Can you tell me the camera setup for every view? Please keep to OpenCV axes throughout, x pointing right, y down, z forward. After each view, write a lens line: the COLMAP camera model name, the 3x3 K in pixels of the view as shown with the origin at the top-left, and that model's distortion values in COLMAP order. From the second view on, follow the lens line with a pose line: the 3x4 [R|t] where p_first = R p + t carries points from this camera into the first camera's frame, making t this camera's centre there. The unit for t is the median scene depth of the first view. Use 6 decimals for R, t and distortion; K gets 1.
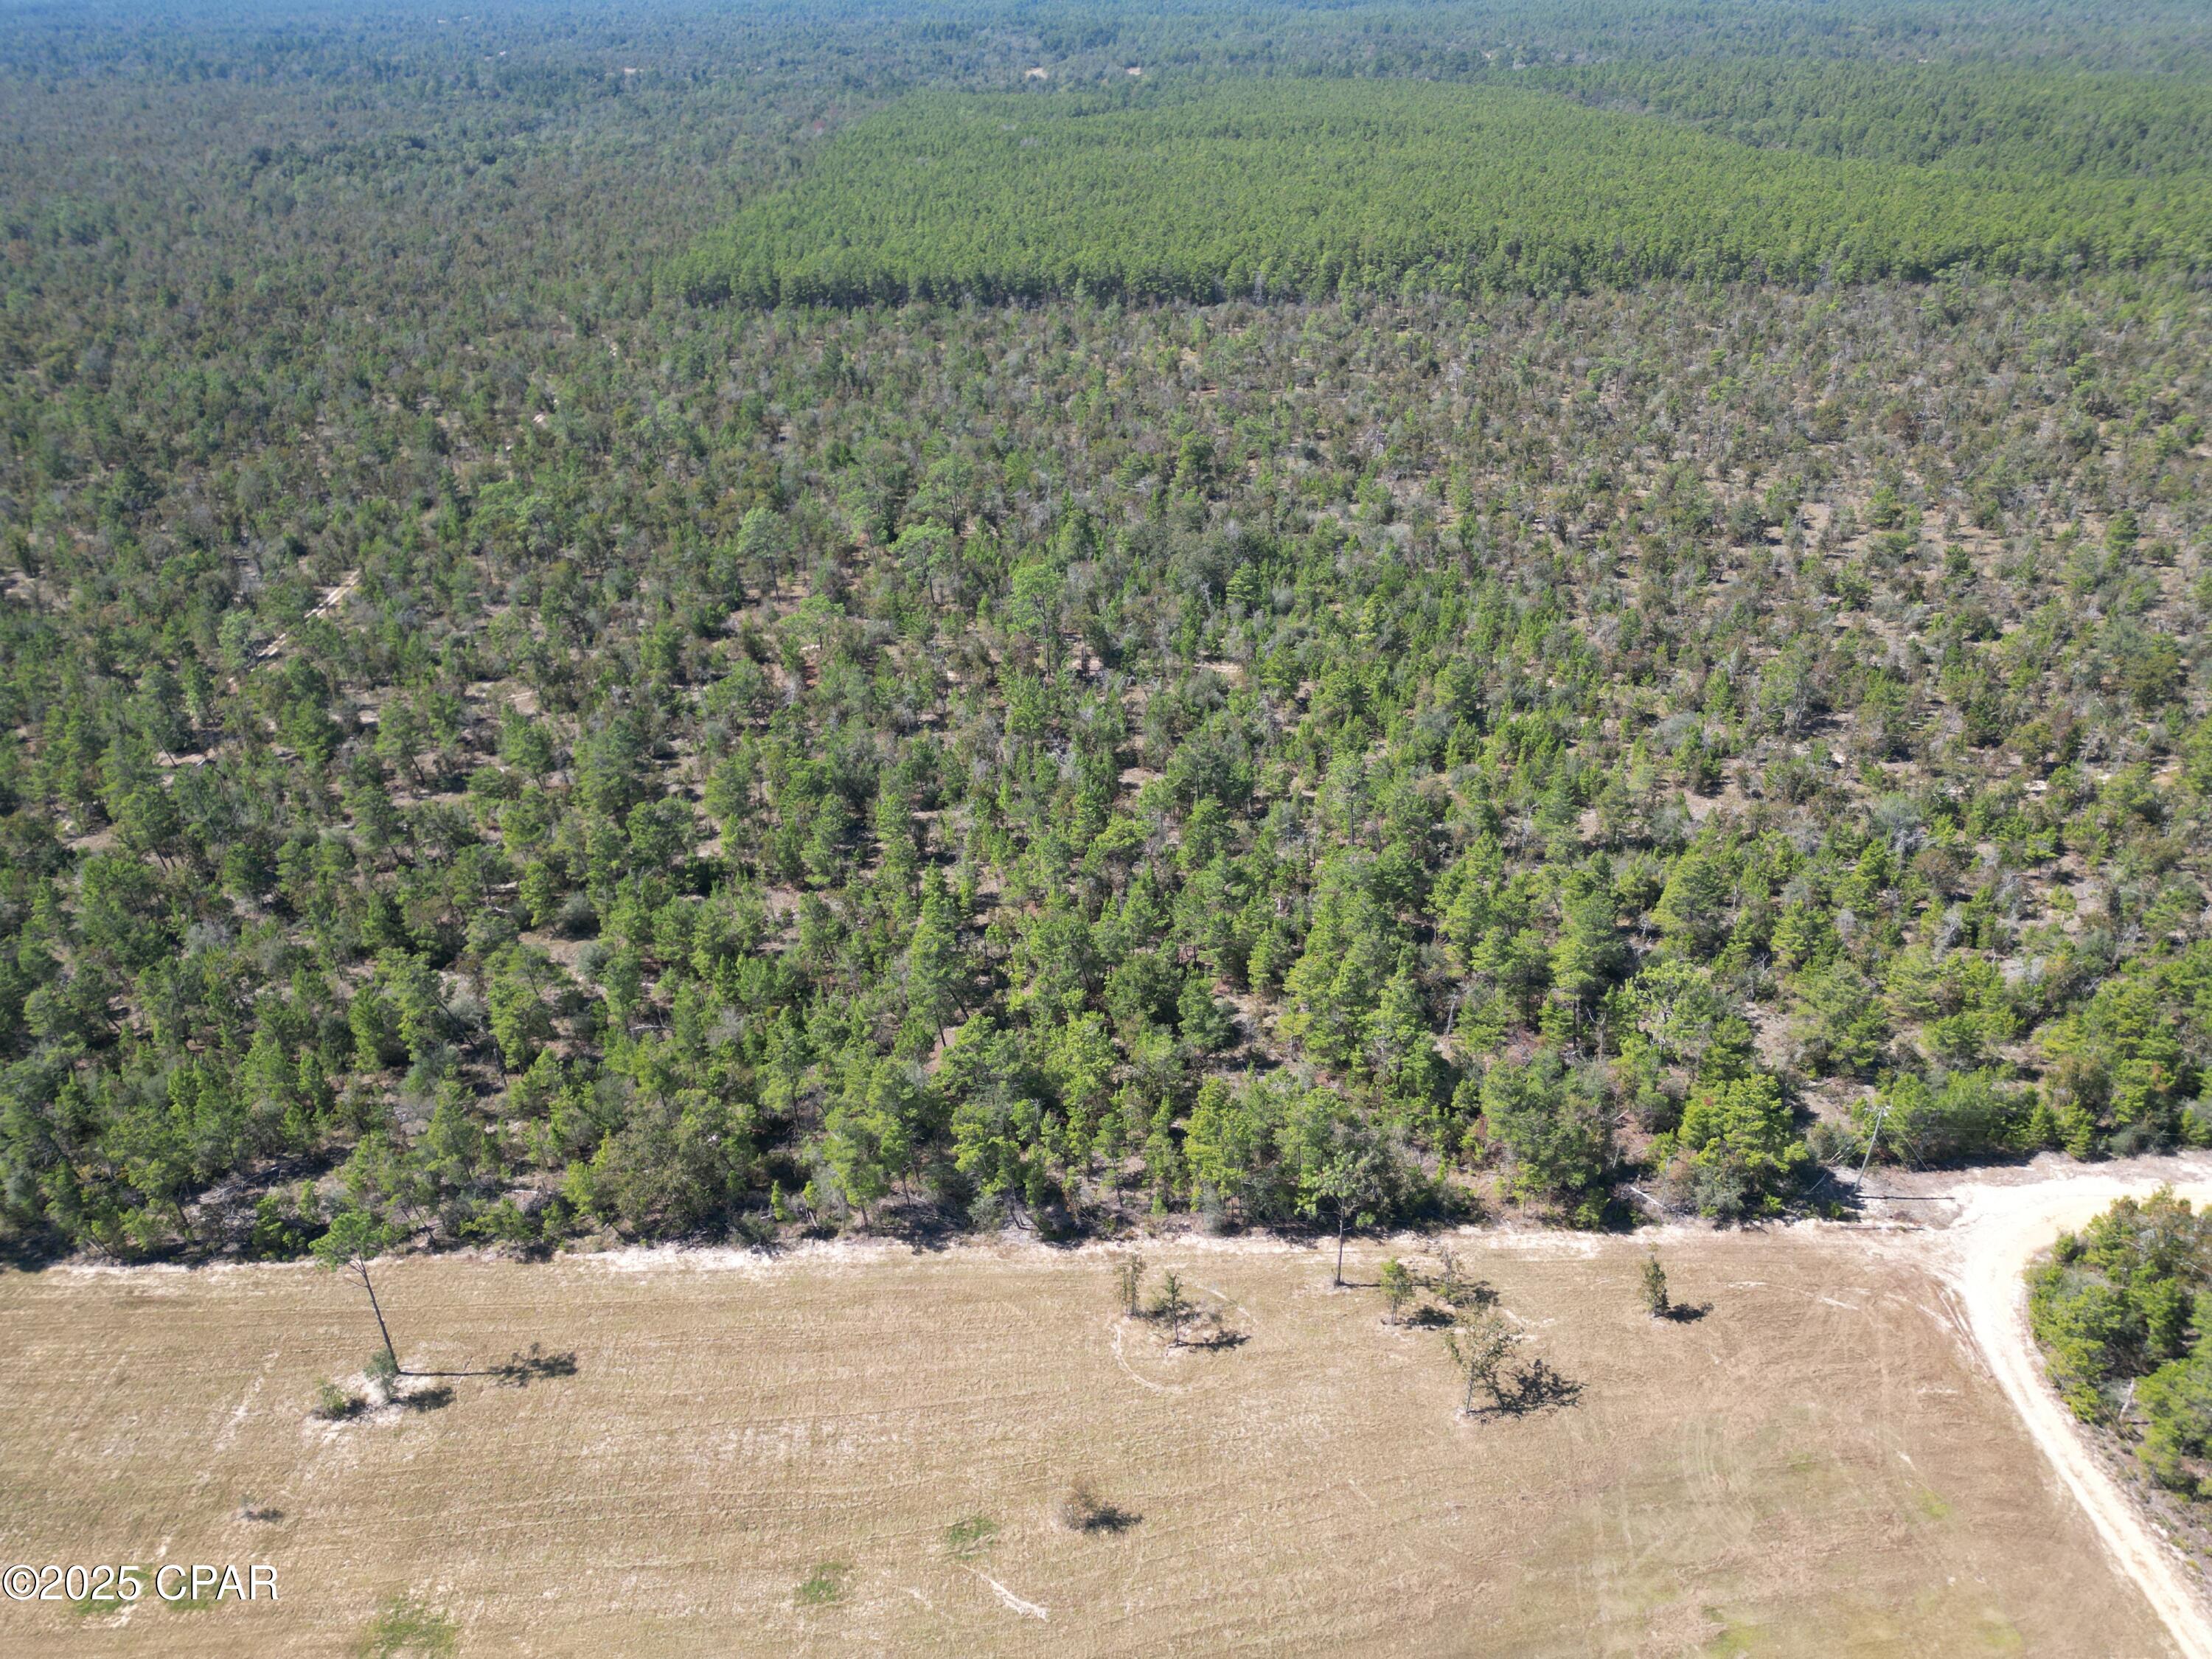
lens RADIAL K [[1551.2, 0, 1106.0], [0, 1551.2, 829.5], [0, 0, 1]] dist [0.055701, -0.045961]
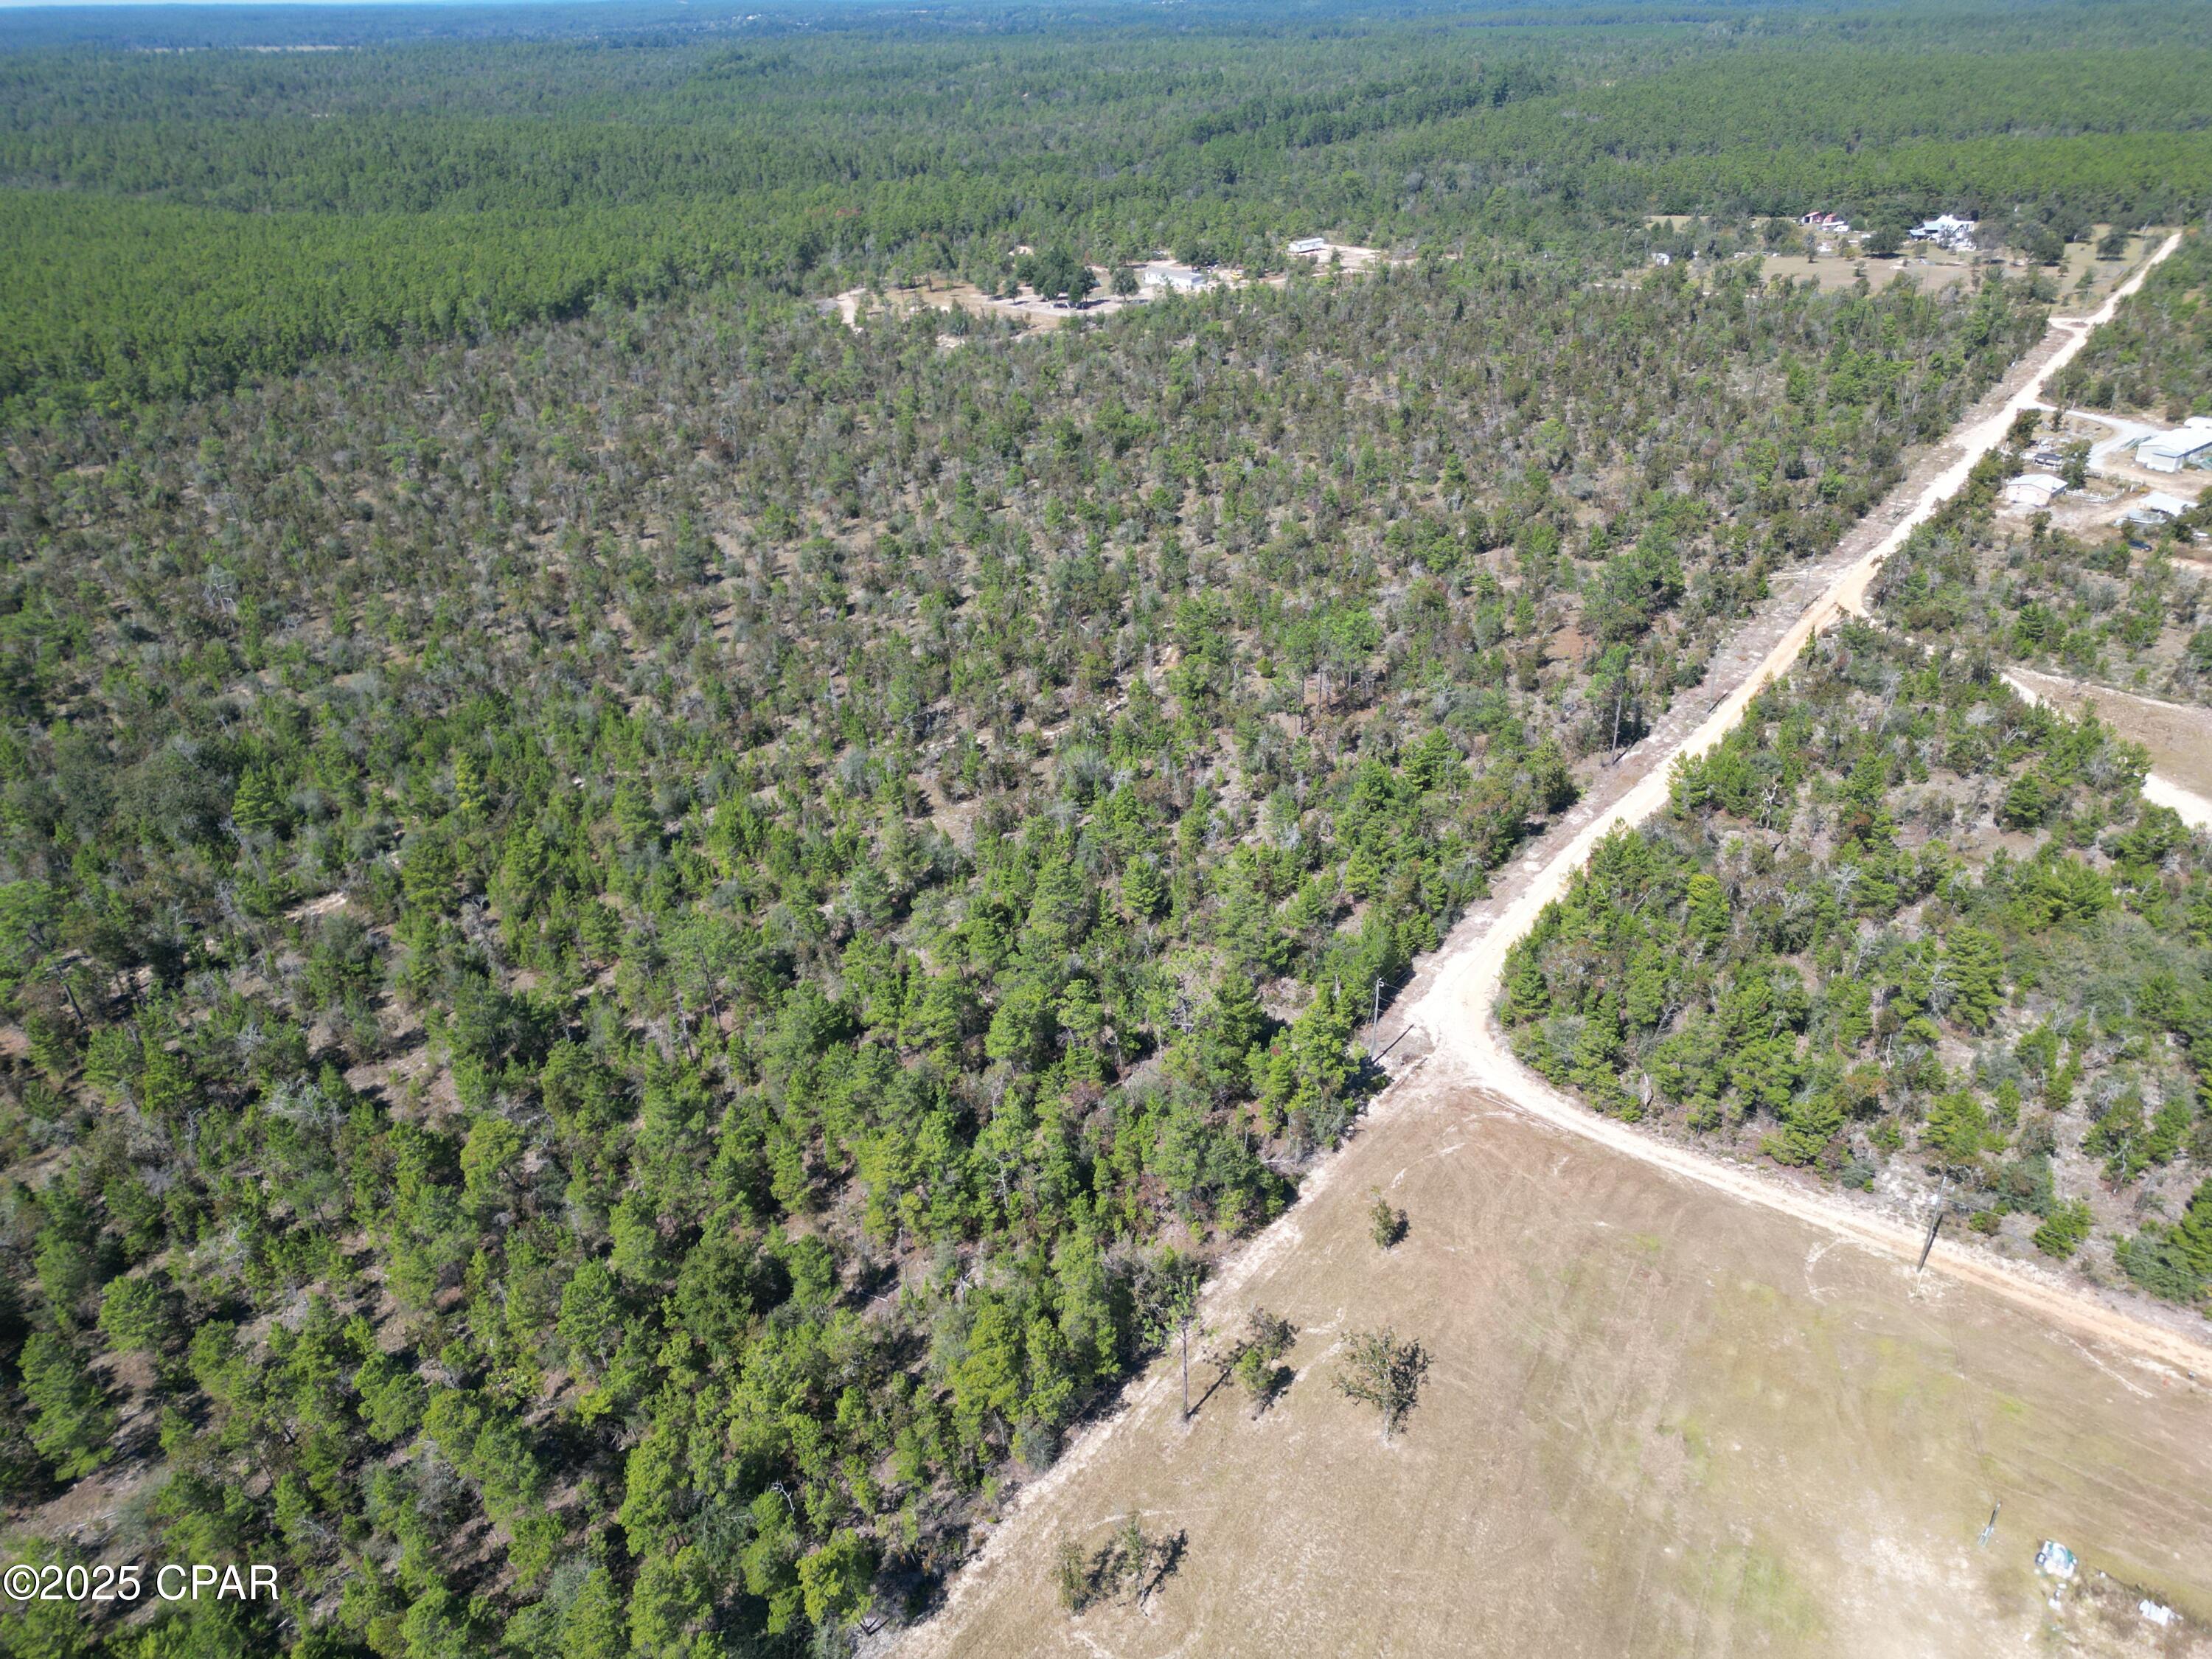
lens RADIAL K [[1568.8, 0, 1106.0], [0, 1568.8, 829.5], [0, 0, 1]] dist [0.062368, -0.056810]
pose [[0.619965, -0.383354, 0.684604, -0.348374], [0.406882, 0.903112, 0.137246, -0.150356], [-0.670888, 0.193465, 0.715878, 0.282539]]
